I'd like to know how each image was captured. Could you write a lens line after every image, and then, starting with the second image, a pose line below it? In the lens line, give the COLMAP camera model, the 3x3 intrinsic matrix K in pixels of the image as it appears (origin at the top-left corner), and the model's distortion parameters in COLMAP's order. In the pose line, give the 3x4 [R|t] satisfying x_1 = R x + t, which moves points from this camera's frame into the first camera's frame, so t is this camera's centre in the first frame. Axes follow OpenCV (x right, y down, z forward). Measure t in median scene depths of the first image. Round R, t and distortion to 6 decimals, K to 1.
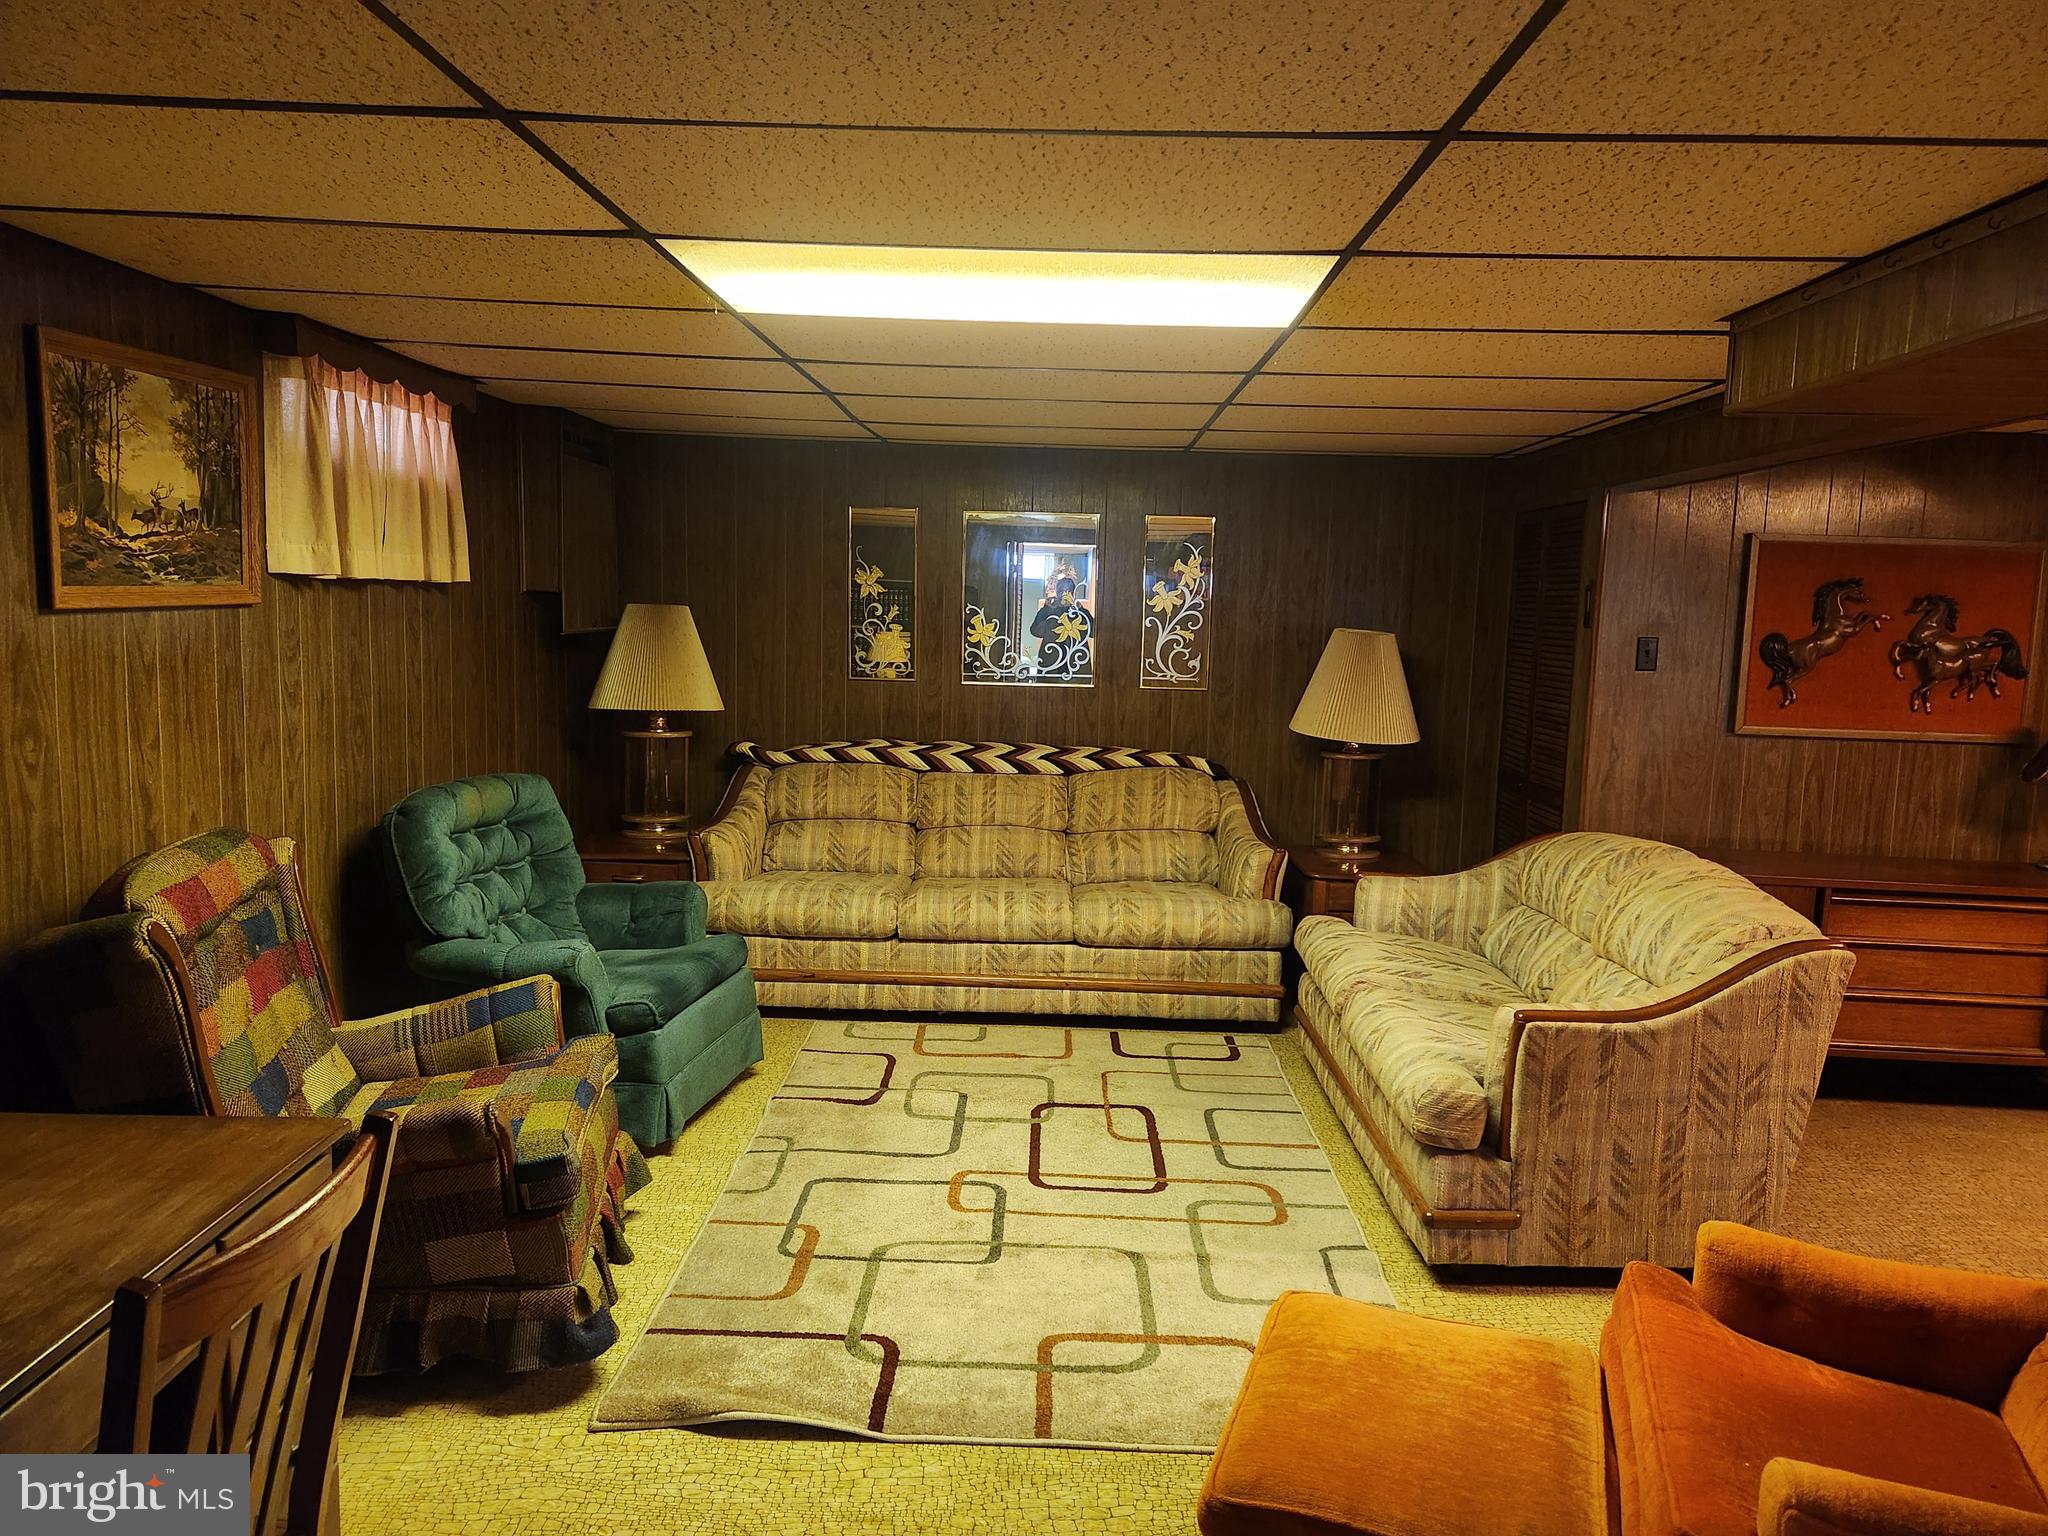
lens RADIAL K [[1386.5, 0, 1048.6], [0, 1386.5, 752.5], [0, 0, 1]] dist [0.077485, -0.055381]
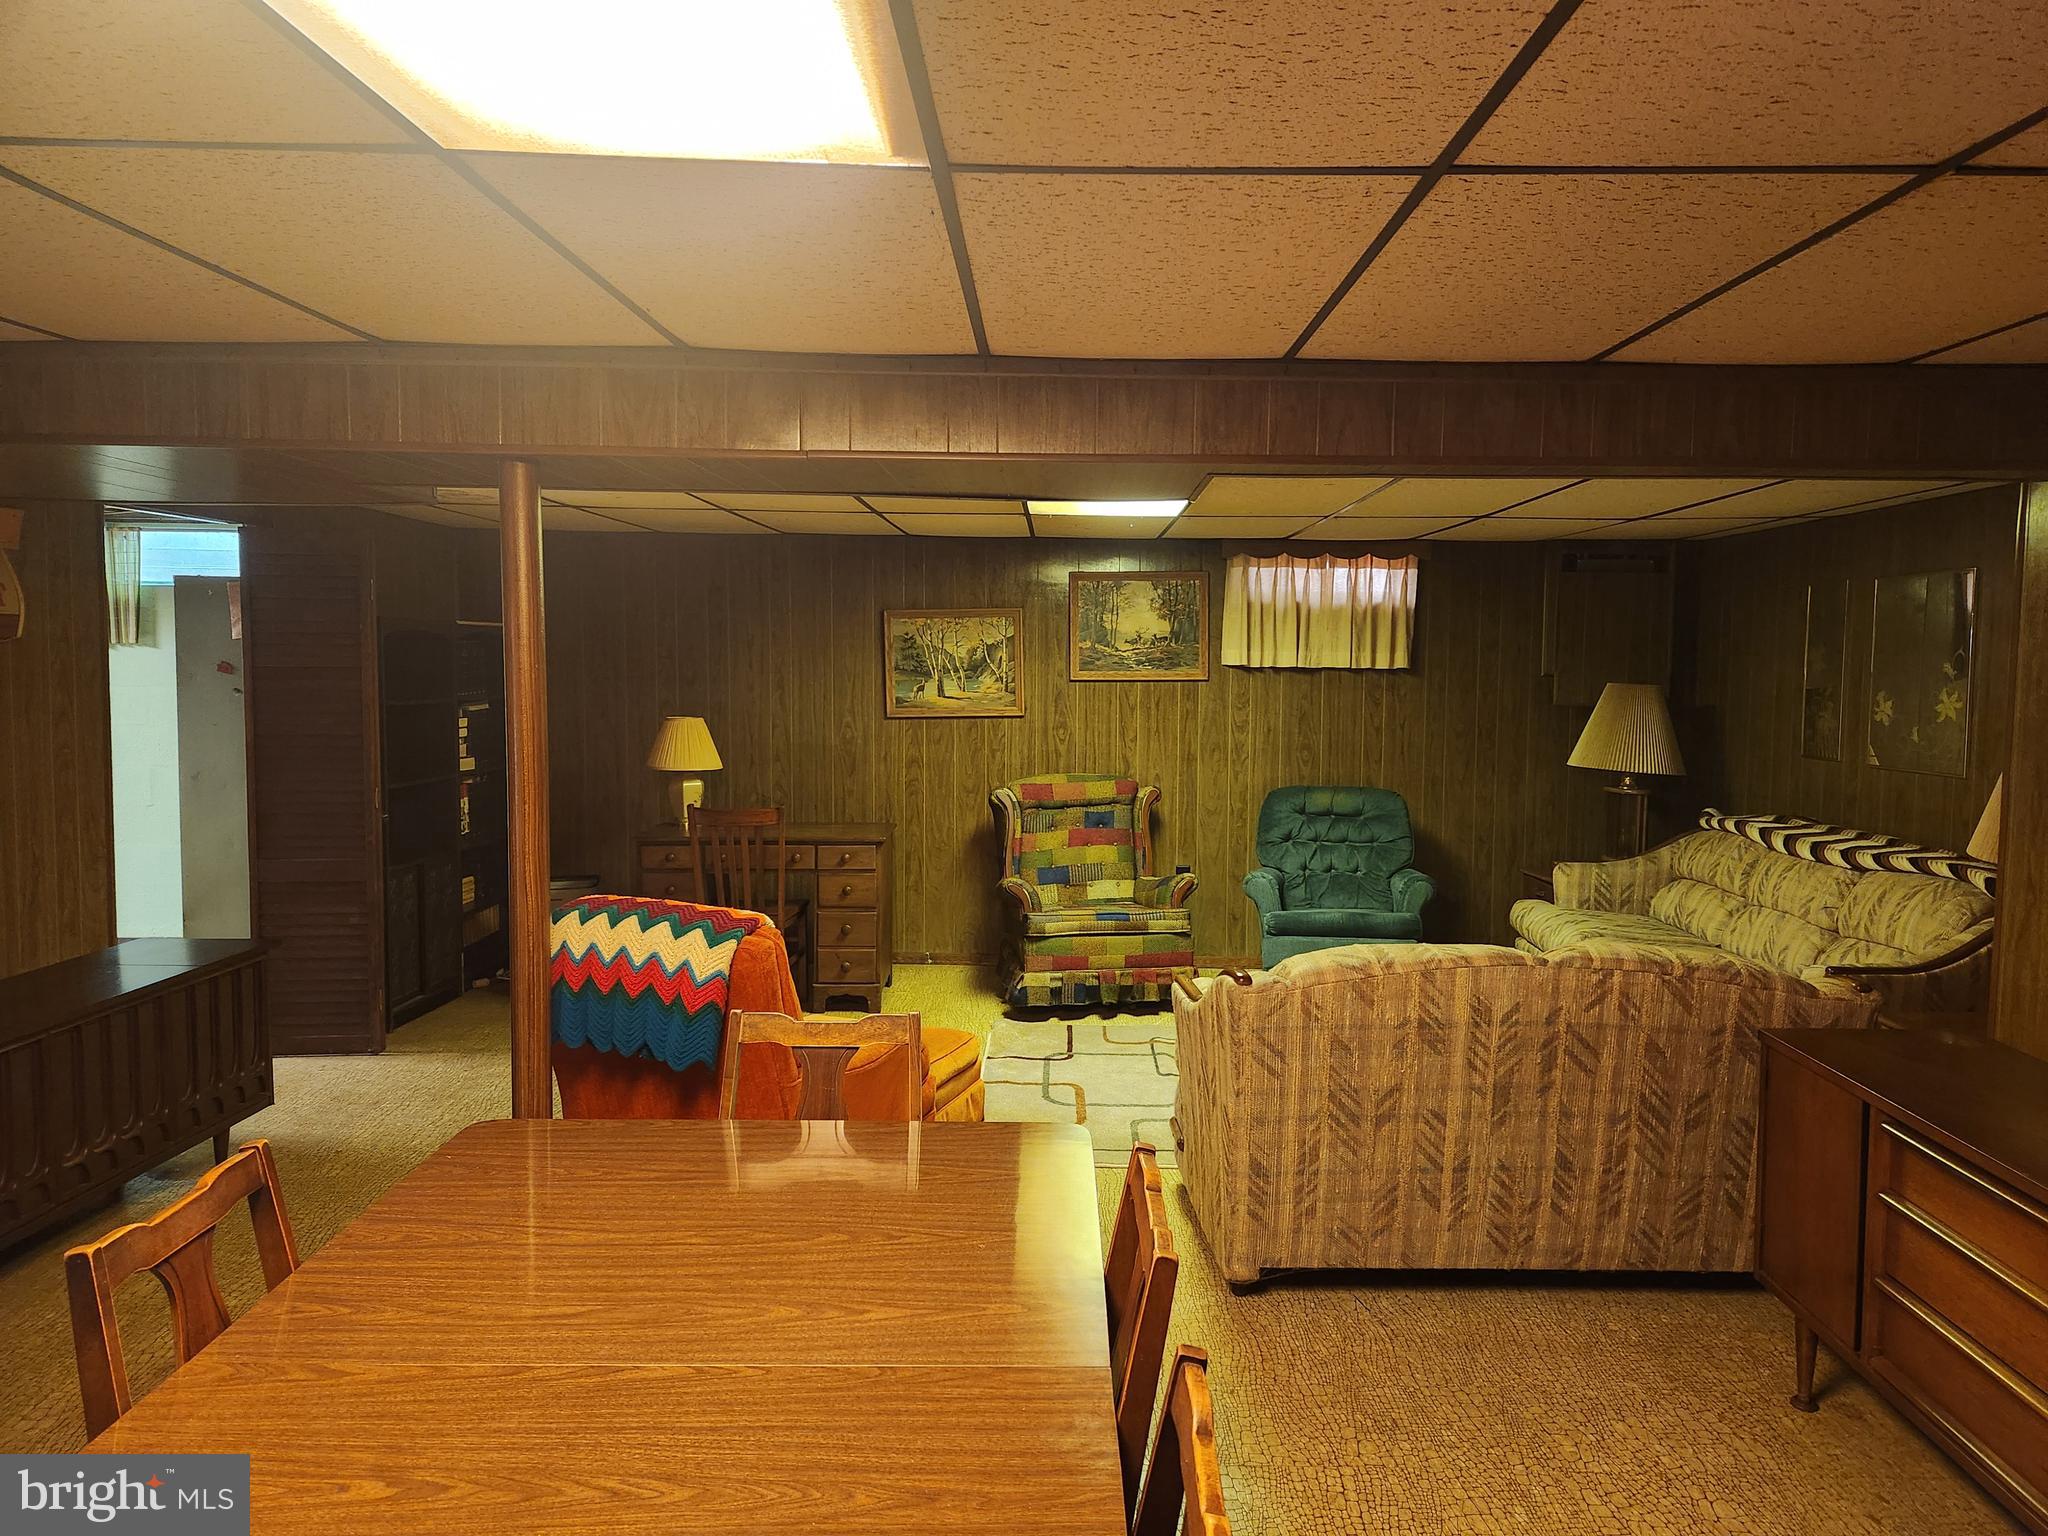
lens RADIAL K [[1379.6, 0, 1055.4], [0, 1379.6, 756.0], [0, 0, 1]] dist [0.079297, -0.073542]
pose [[0.028182, 0.046590, -0.998516, 1.417302], [-0.122128, 0.991590, 0.042820, -0.053415], [0.992114, 0.120740, 0.033635, 0.711068]]
